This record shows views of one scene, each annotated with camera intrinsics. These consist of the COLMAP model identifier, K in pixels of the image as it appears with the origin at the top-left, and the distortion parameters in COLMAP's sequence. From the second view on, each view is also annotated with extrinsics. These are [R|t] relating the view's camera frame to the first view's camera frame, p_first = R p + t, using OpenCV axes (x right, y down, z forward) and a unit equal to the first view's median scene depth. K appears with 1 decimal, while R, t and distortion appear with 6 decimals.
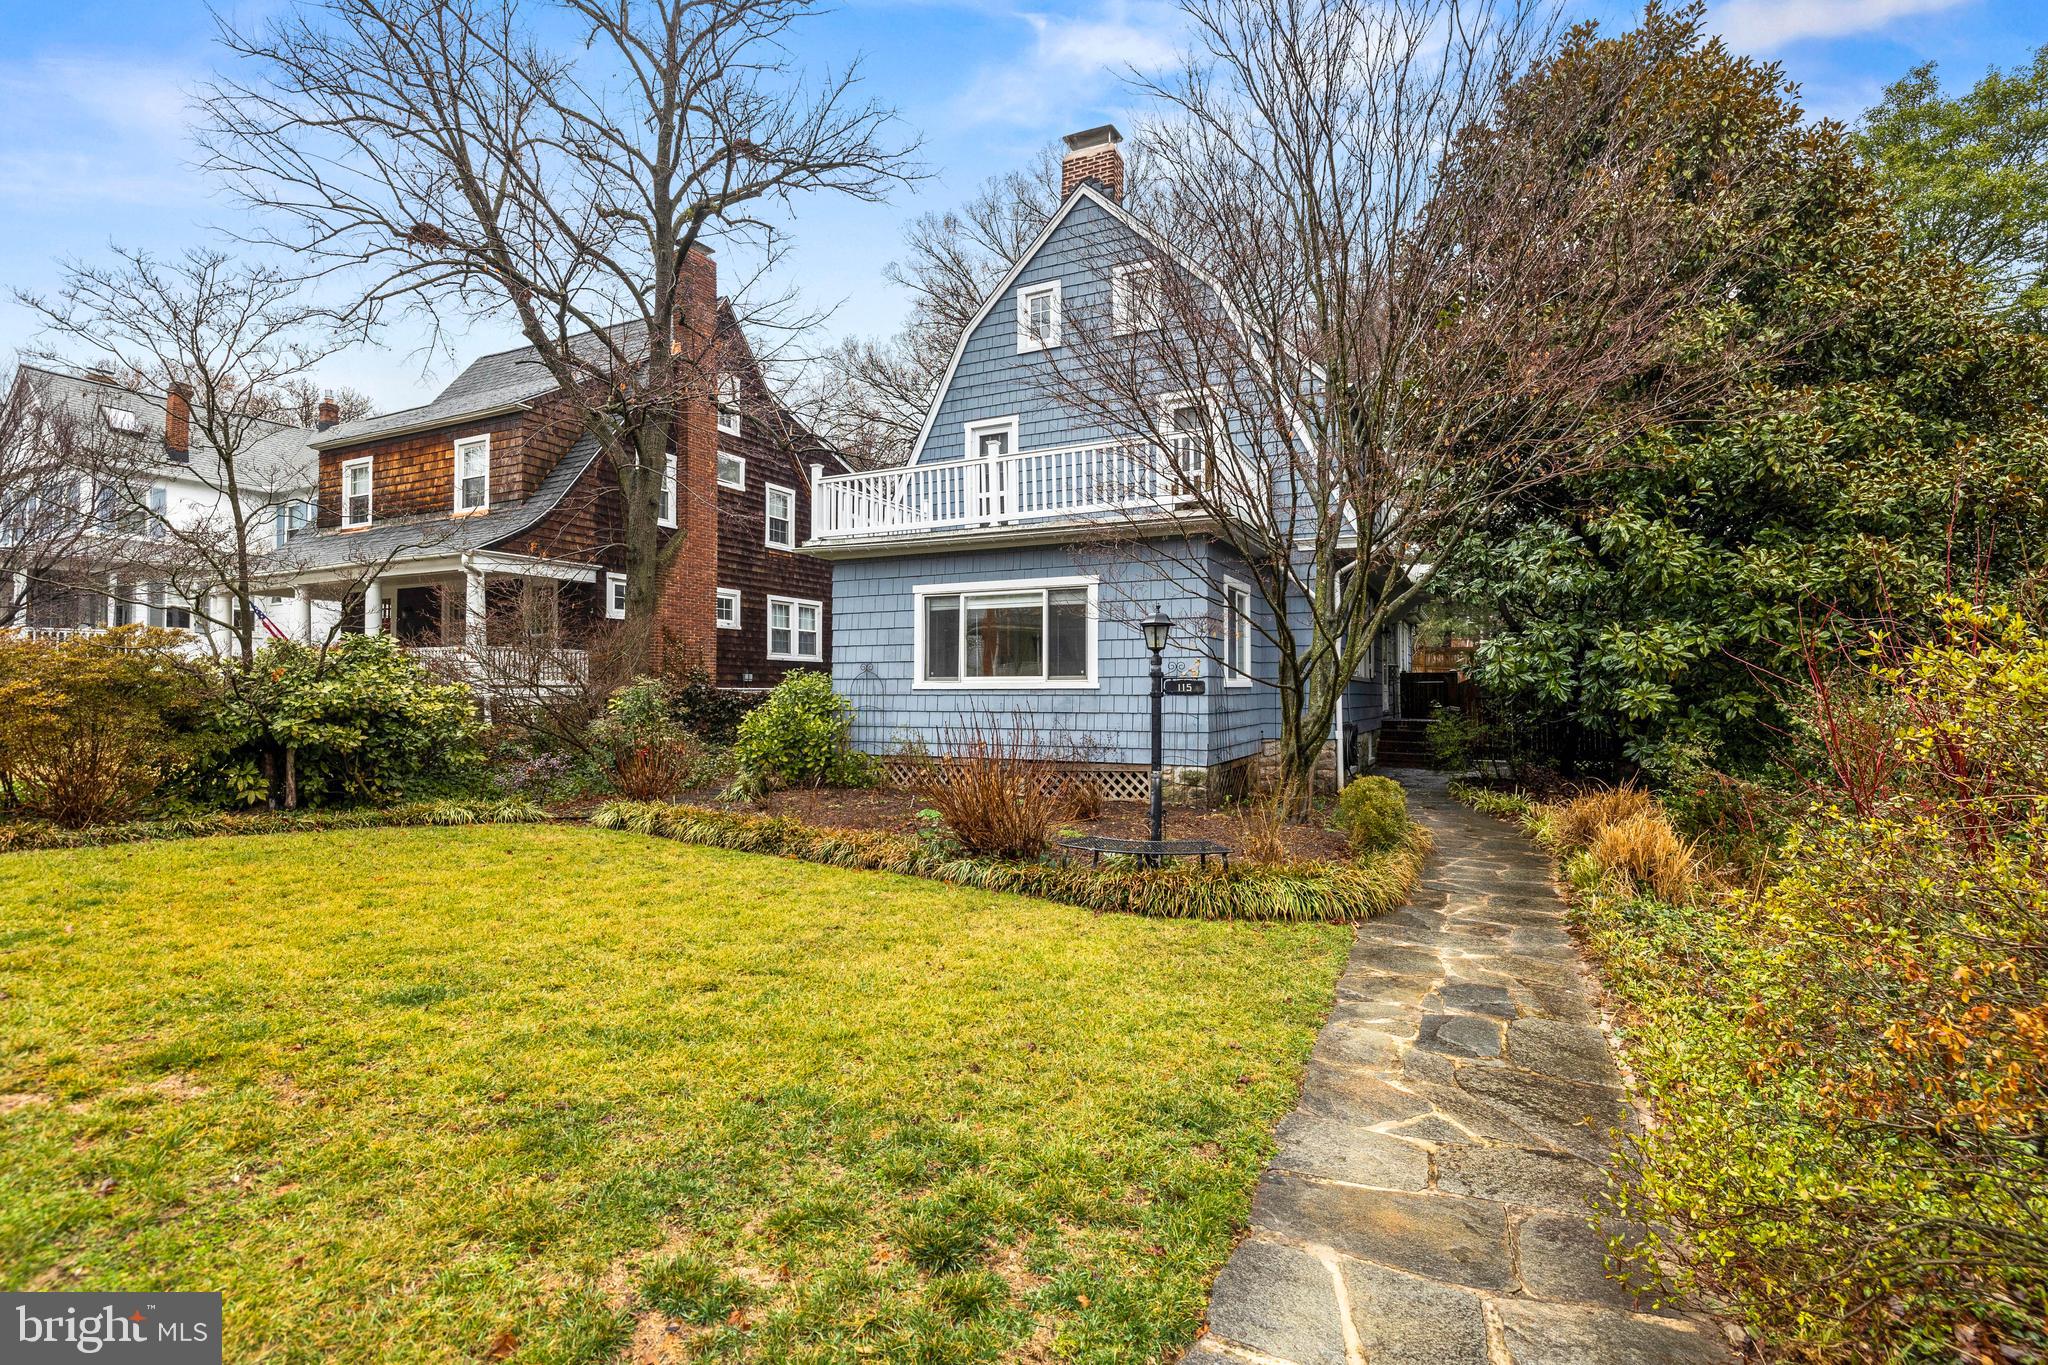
lens RADIAL K [[947.8, 0, 995.5], [0, 947.8, 685.6], [0, 0, 1]] dist [-0.019938, -0.000027]
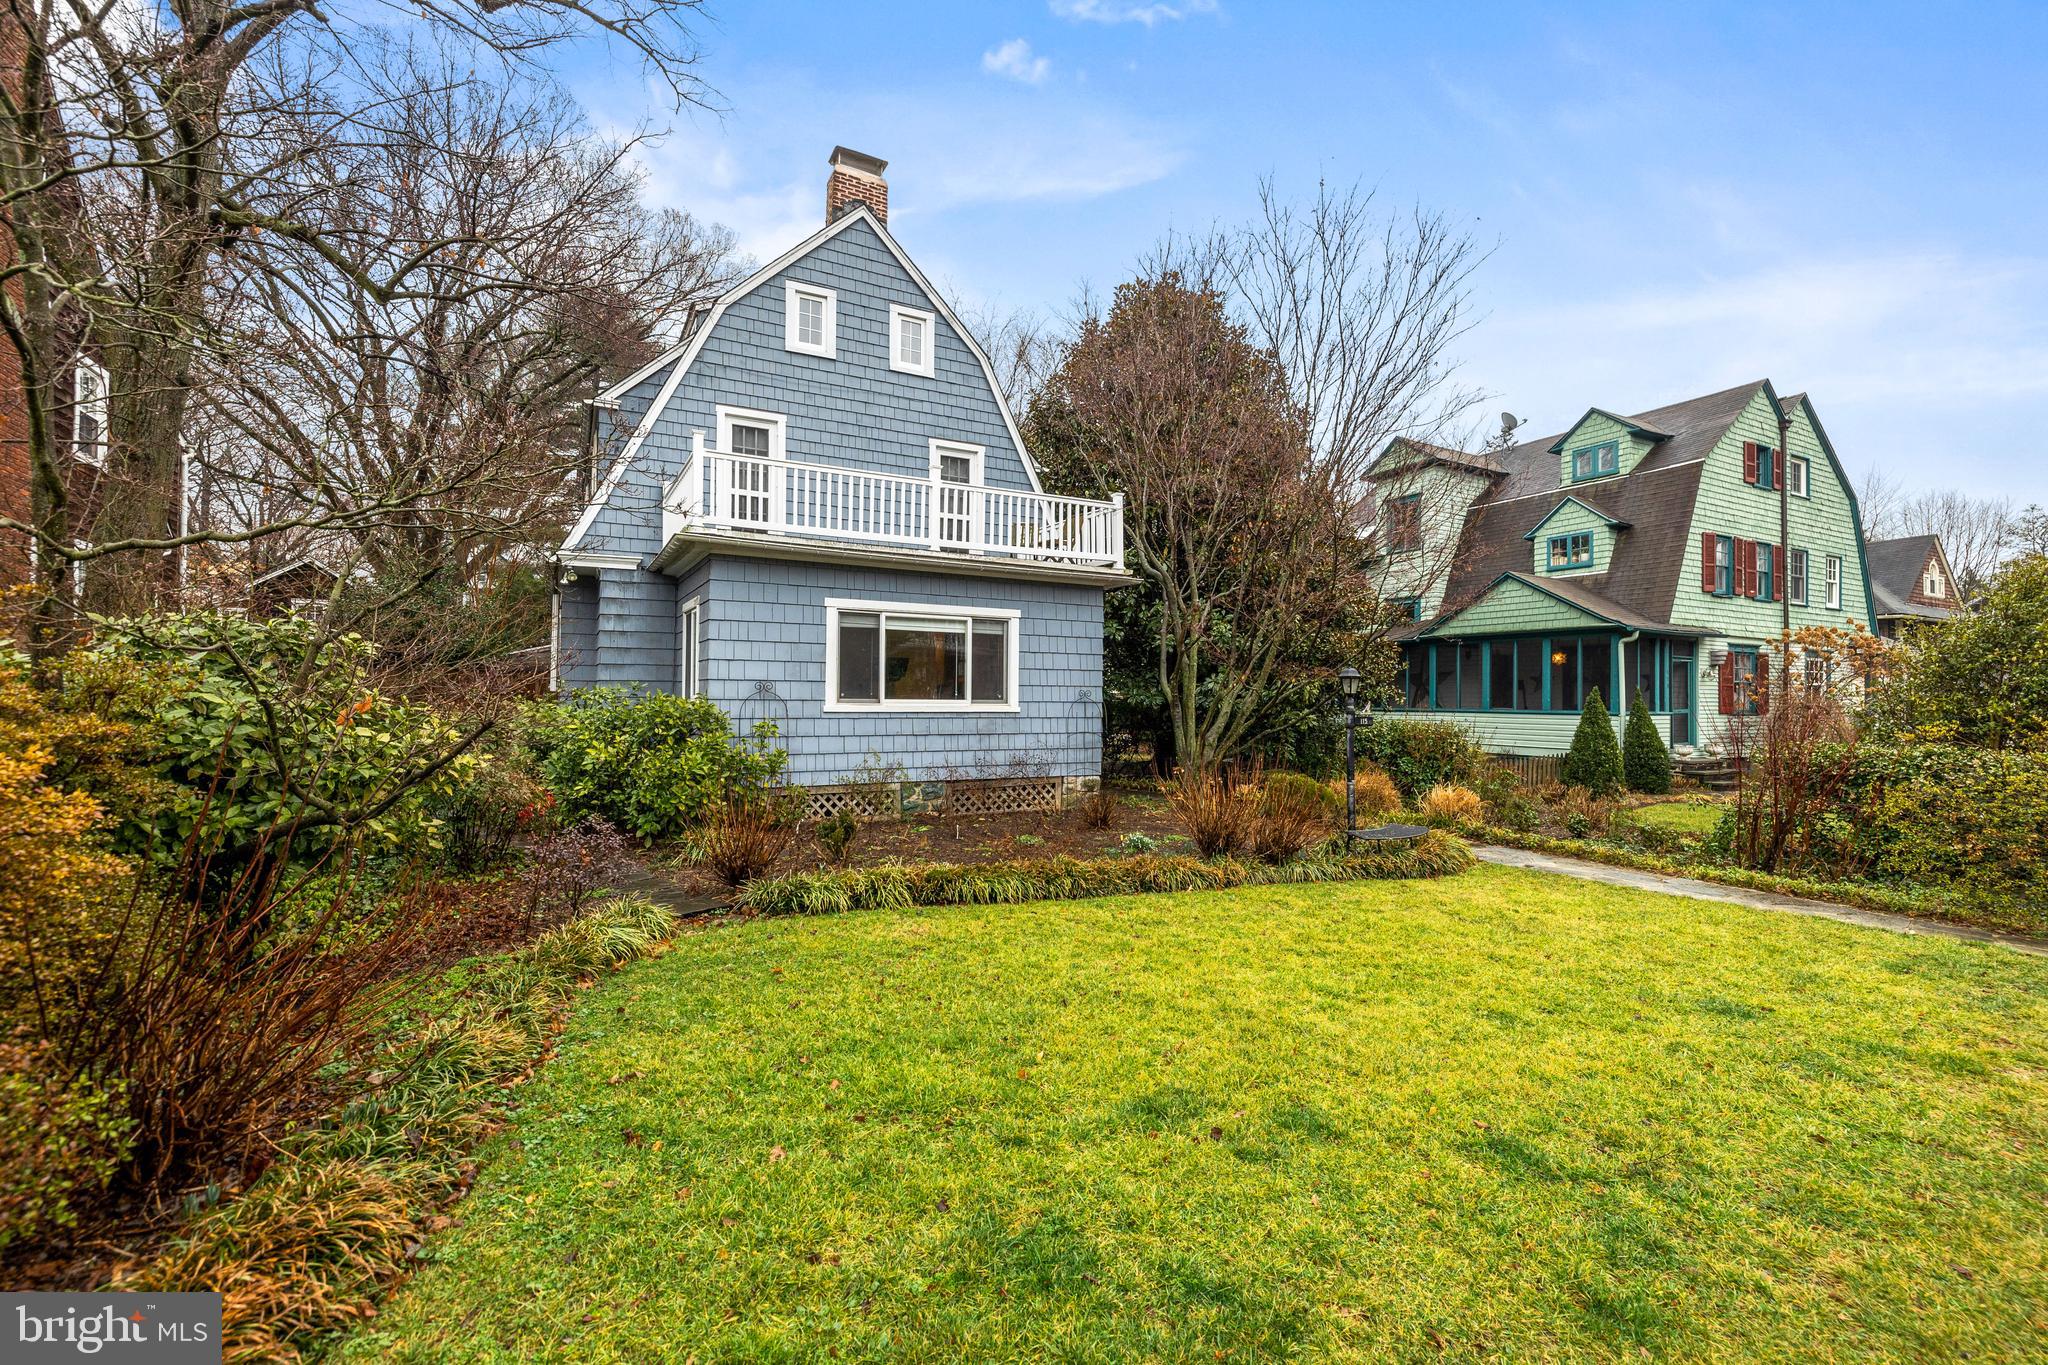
lens RADIAL K [[889.4, 0, 1018.9], [0, 889.4, 677.3], [0, 0, 1]] dist [0.001308, 0.000241]
pose [[0.571579, 0.020406, 0.820293, -0.678706], [-0.019321, 0.999748, -0.011407, -0.023173], [-0.820320, -0.009329, 0.571829, 0.362391]]
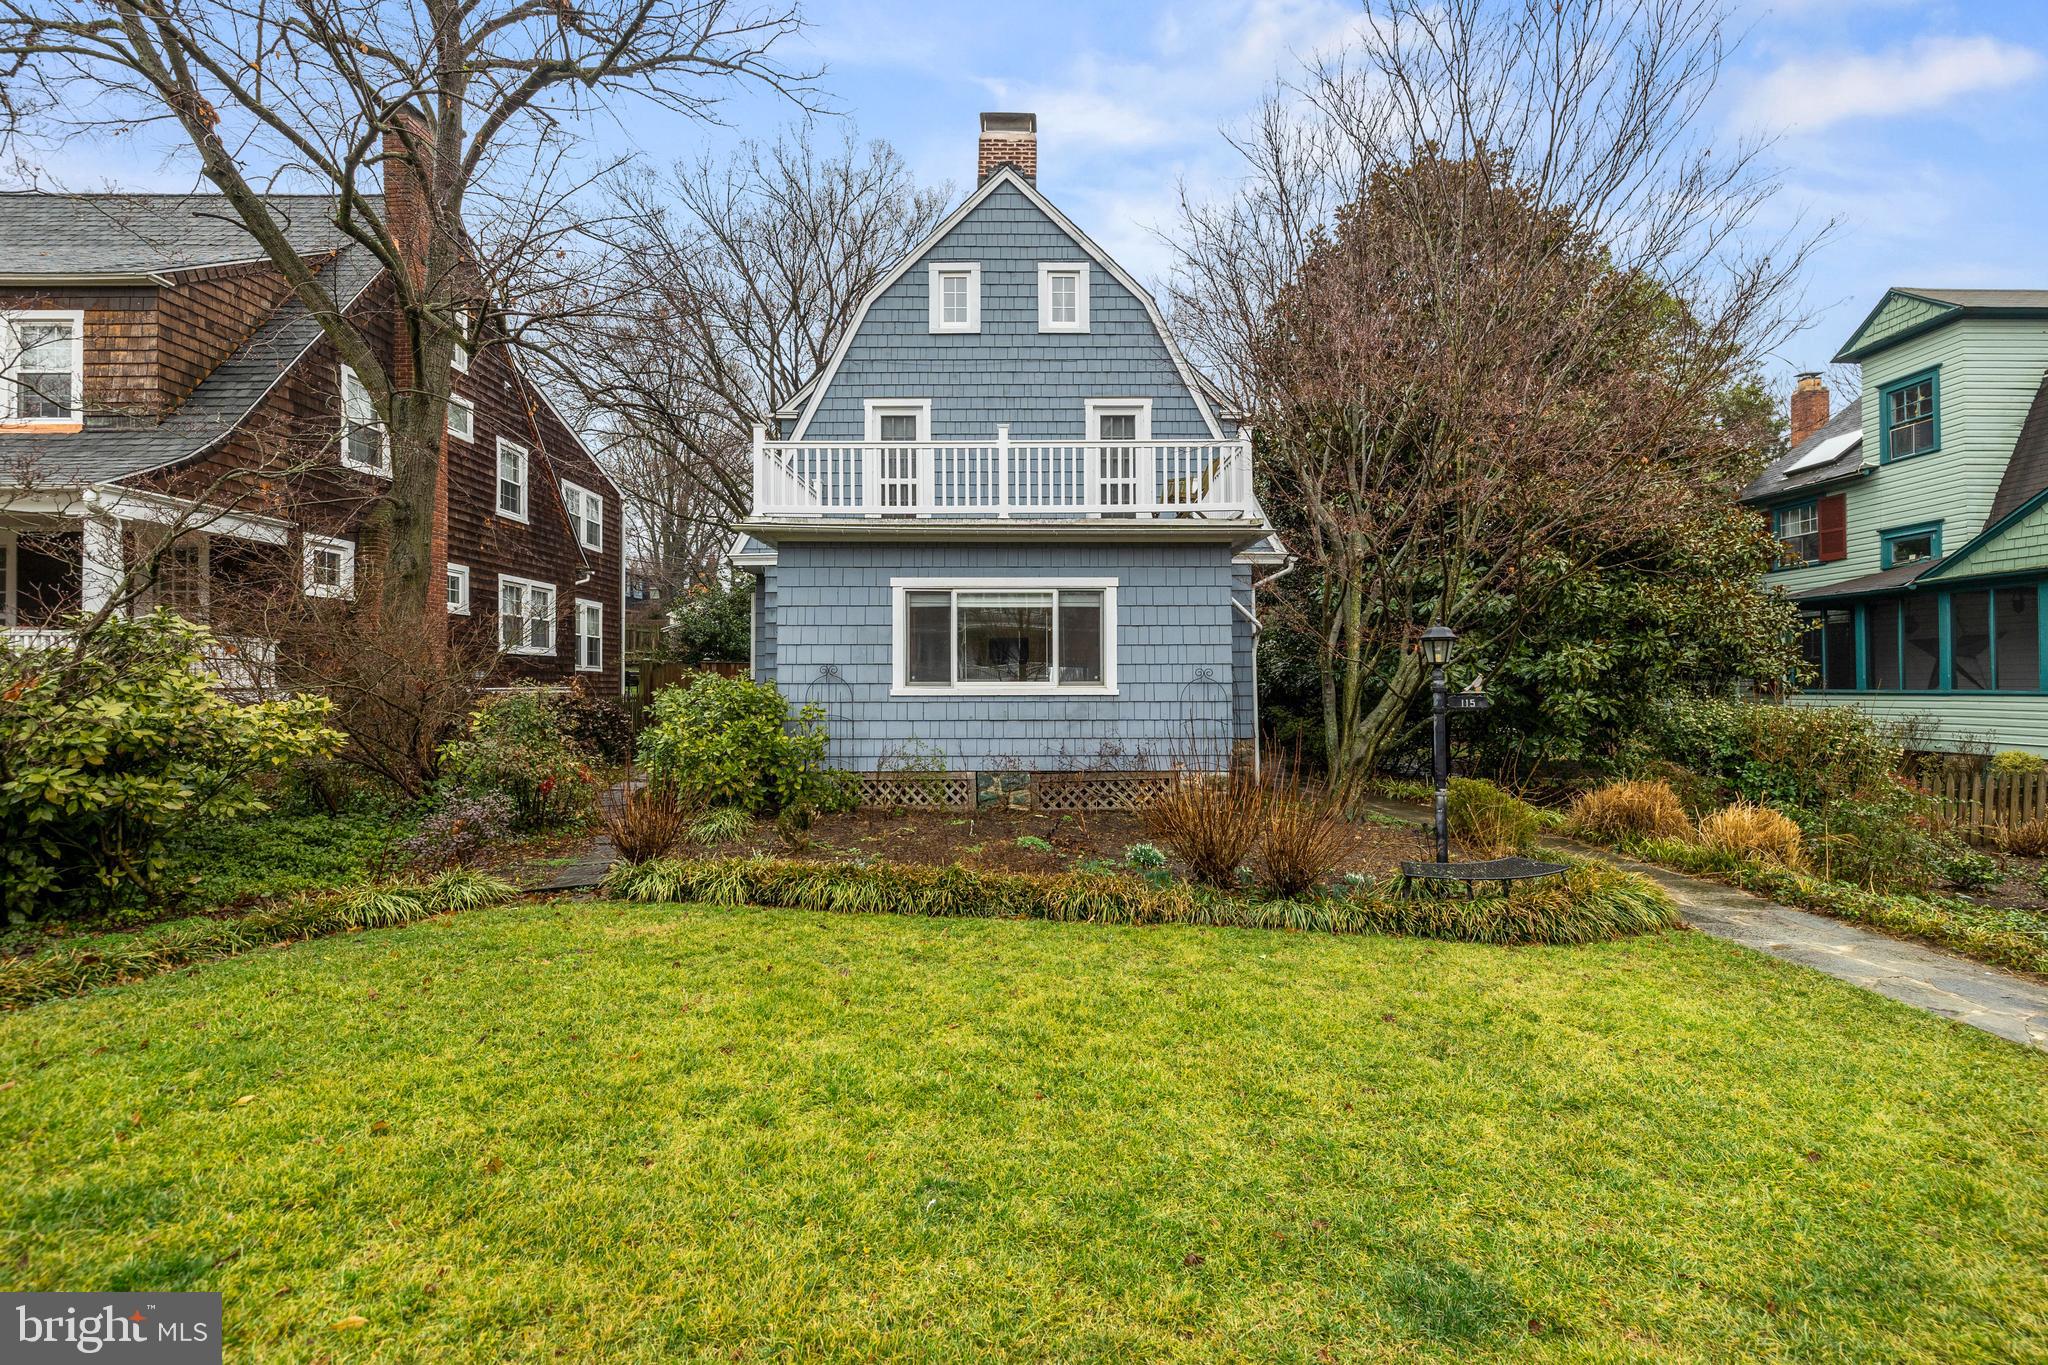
lens RADIAL K [[889.4, 0, 1018.9], [0, 889.4, 677.3], [0, 0, 1]] dist [0.001308, 0.000241]
pose [[0.893578, 0.001770, 0.448904, -0.351586], [-0.001636, 0.999998, -0.000686, -0.012722], [-0.448905, -0.000121, 0.893580, 0.211005]]
